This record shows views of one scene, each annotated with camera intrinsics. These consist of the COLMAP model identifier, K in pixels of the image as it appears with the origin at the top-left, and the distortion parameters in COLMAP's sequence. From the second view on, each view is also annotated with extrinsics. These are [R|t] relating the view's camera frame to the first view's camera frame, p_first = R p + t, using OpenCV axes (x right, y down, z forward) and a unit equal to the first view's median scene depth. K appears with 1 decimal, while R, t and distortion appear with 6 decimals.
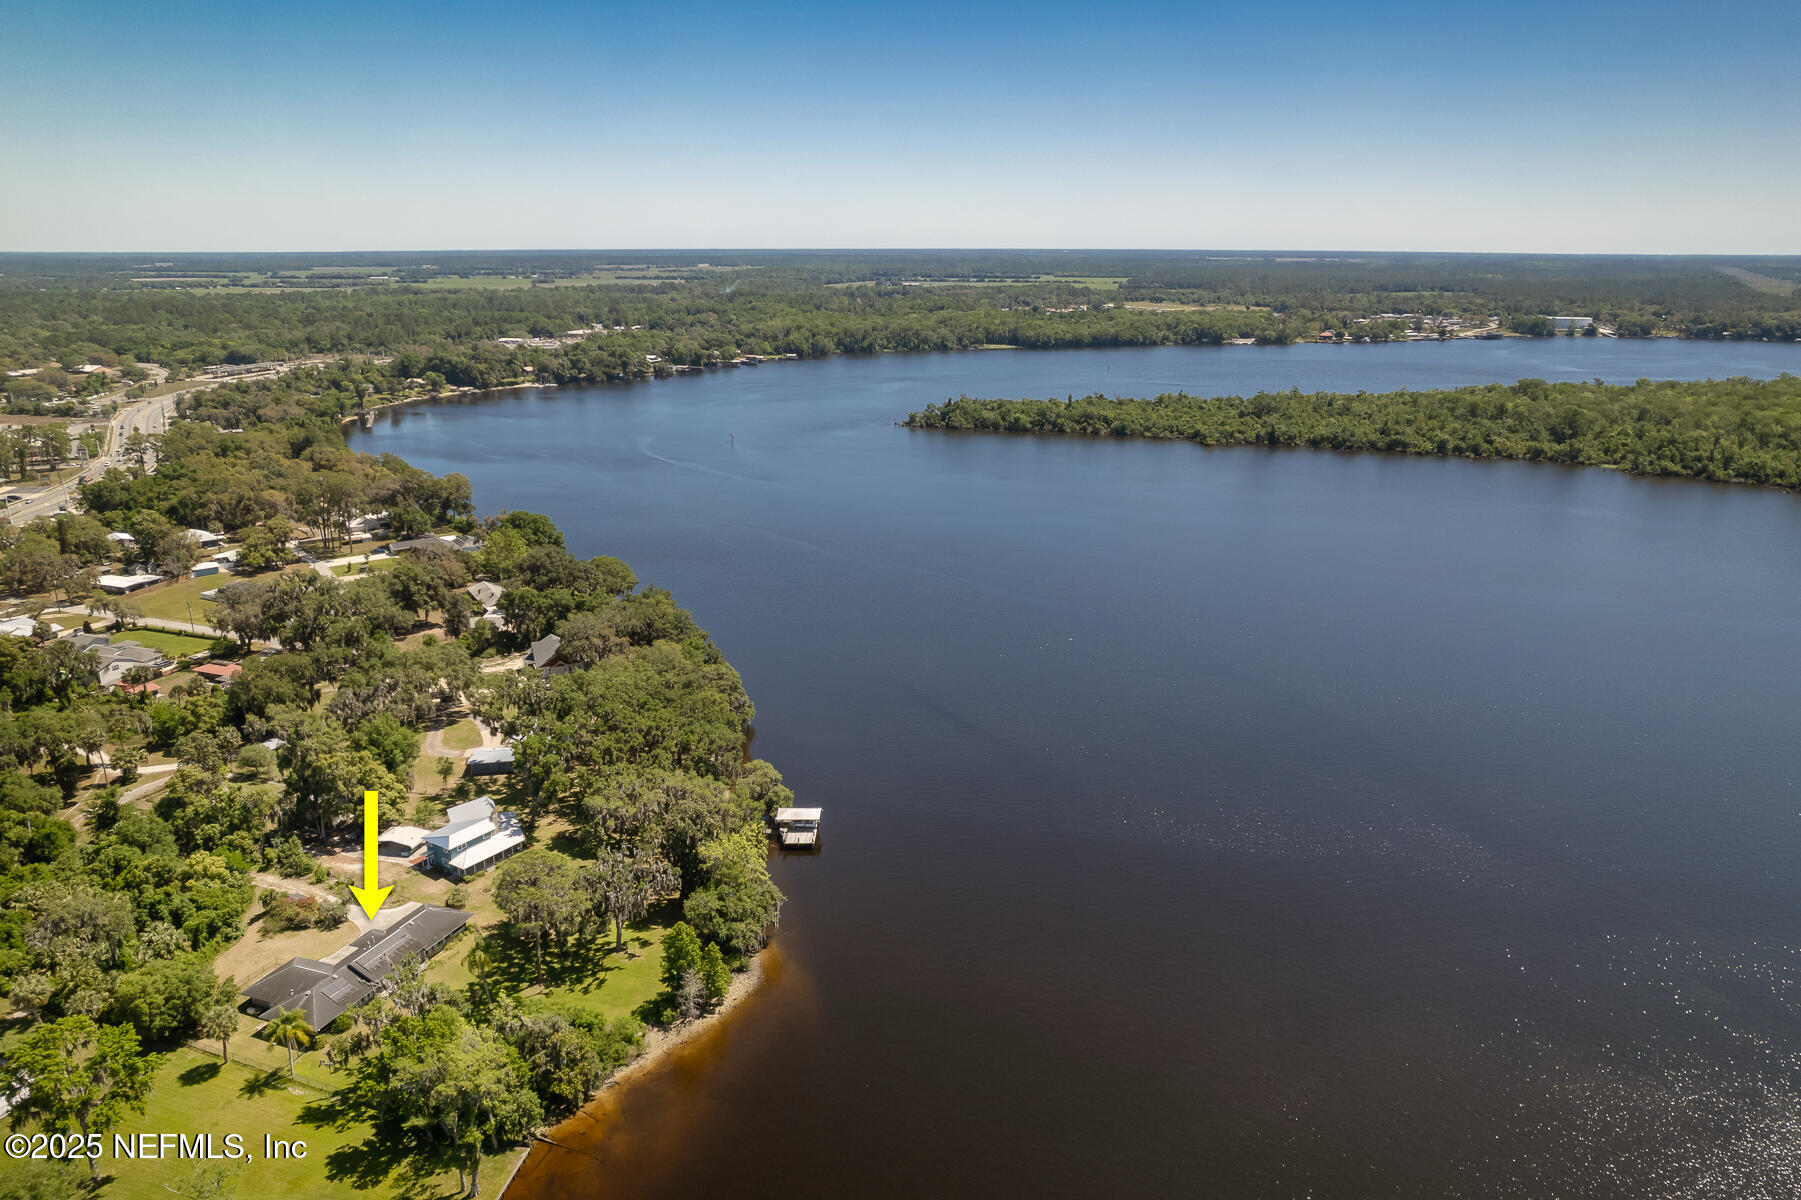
lens RADIAL K [[1142.0, 0, 900.5], [0, 1142.0, 600.0], [0, 0, 1]] dist [-0.064018, 0.061827]
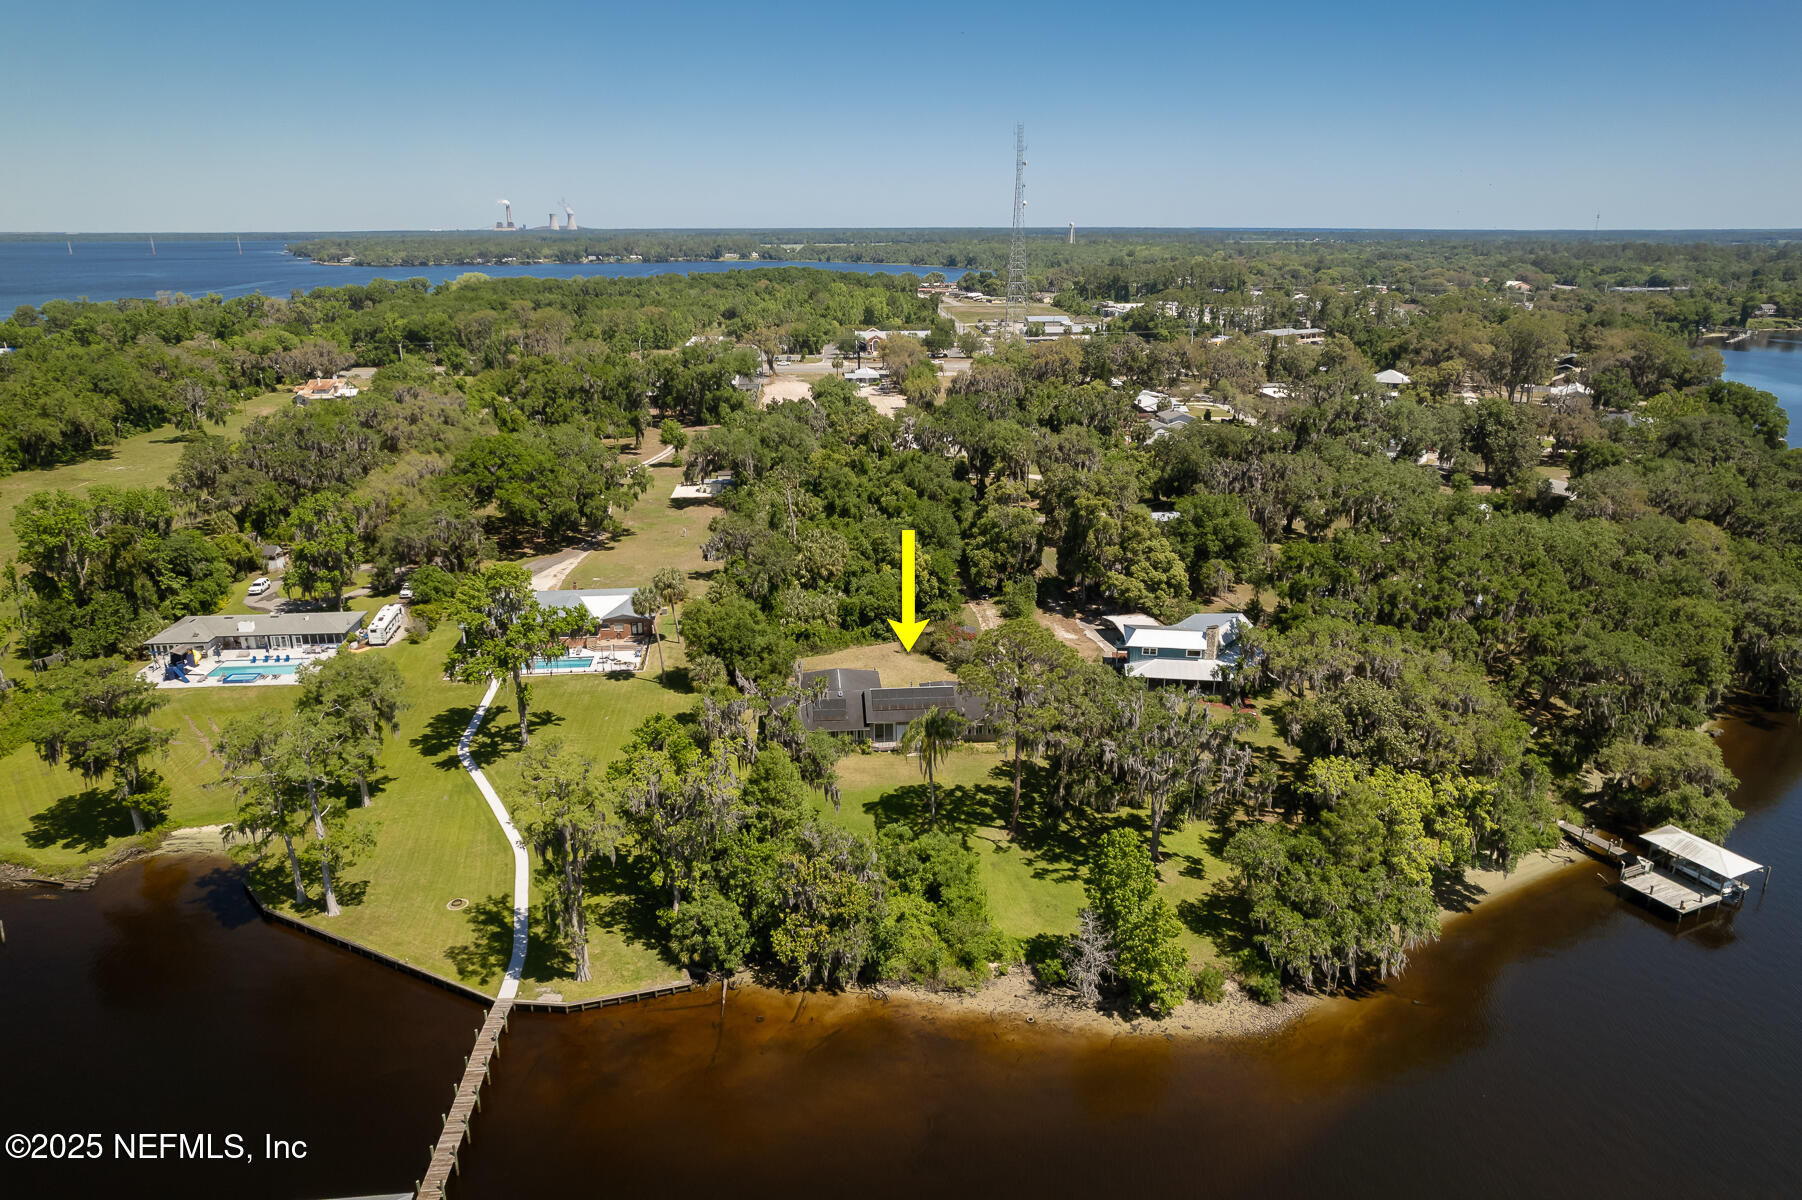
lens RADIAL K [[1142.6, 0, 901.0], [0, 1142.6, 600.0], [0, 0, 1]] dist [-0.064018, 0.061827]
pose [[0.448872, 0.290119, -0.845189, 0.160321], [-0.245801, 0.949430, 0.195358, 0.100976], [0.859125, 0.120058, 0.497485, 0.595289]]
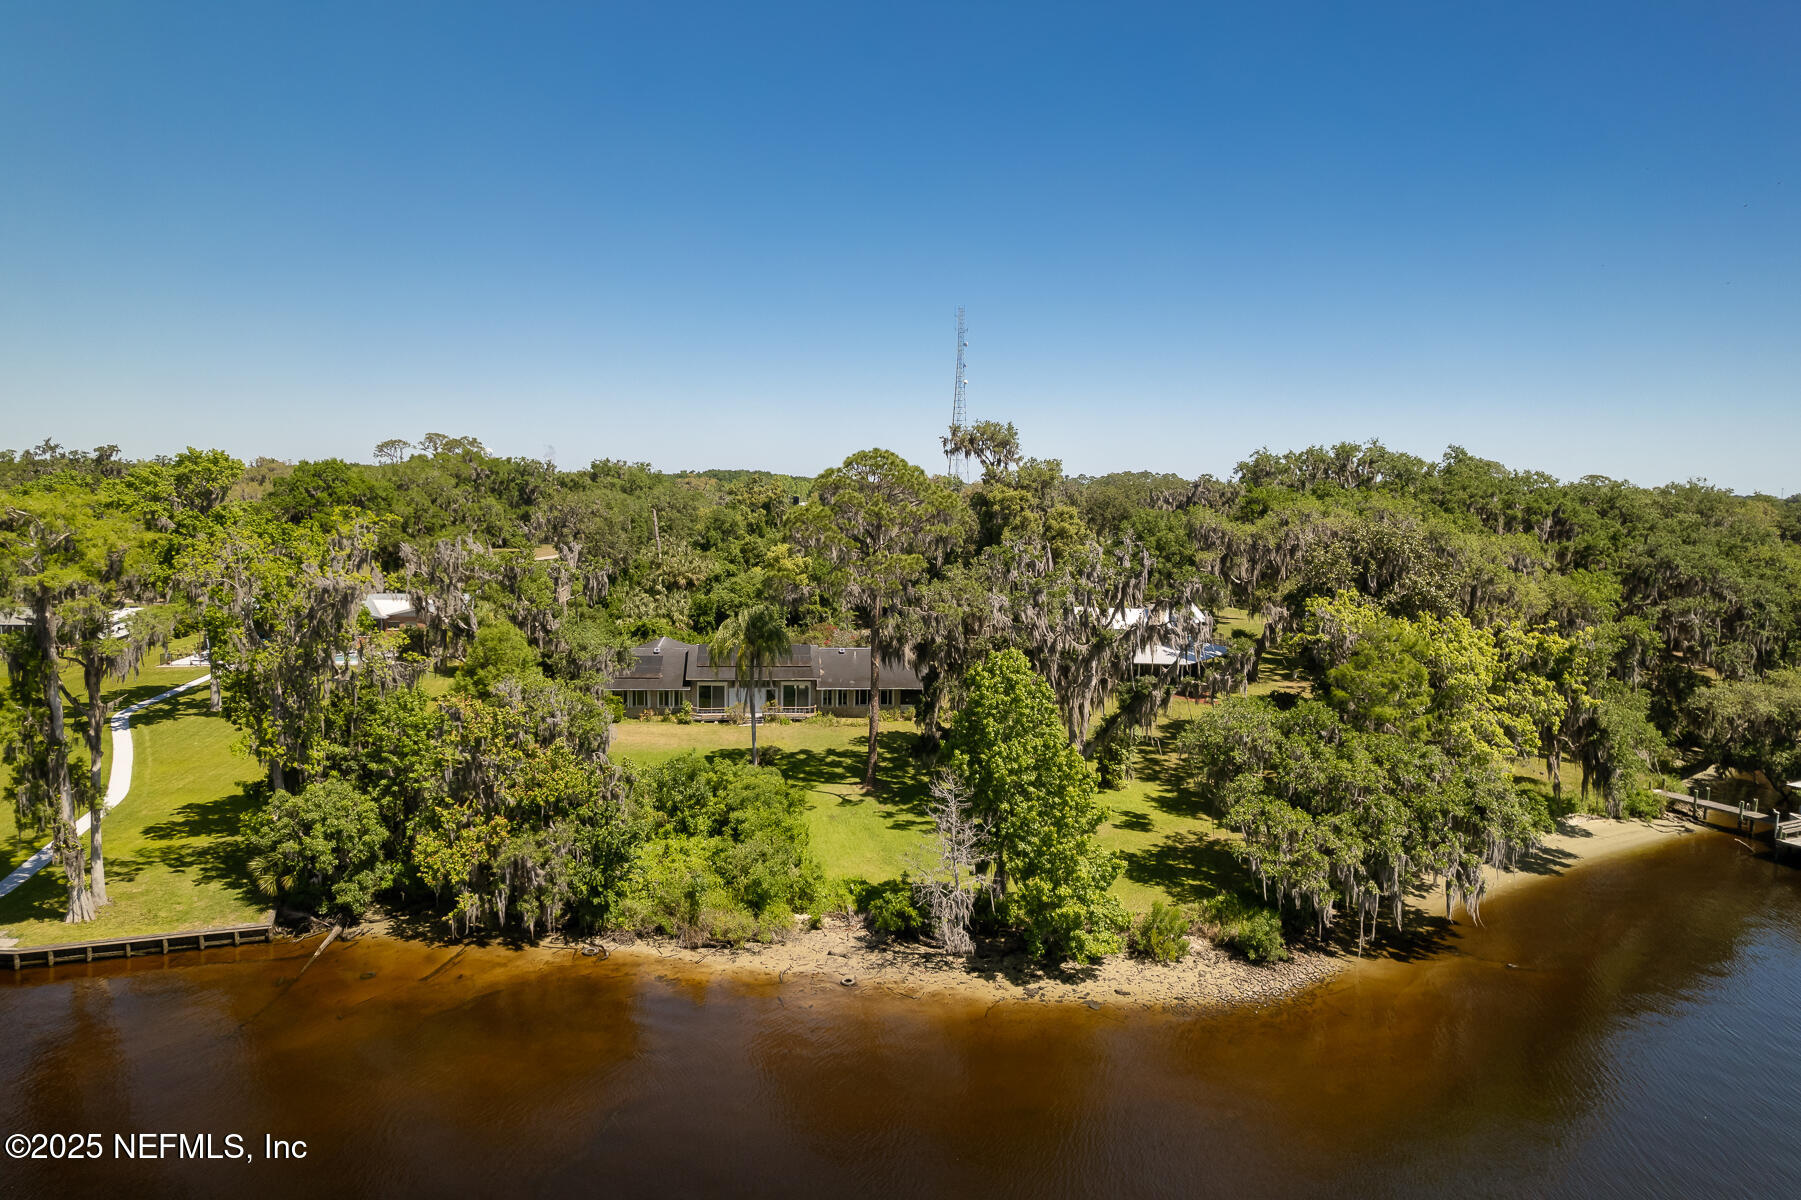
lens RADIAL K [[1142.0, 0, 900.5], [0, 1142.0, 600.0], [0, 0, 1]] dist [-0.064018, 0.061827]
pose [[0.478460, 0.126417, -0.868962, 0.059120], [-0.262659, 0.964879, -0.004252, 0.263106], [0.837906, 0.230275, 0.494861, 0.760997]]
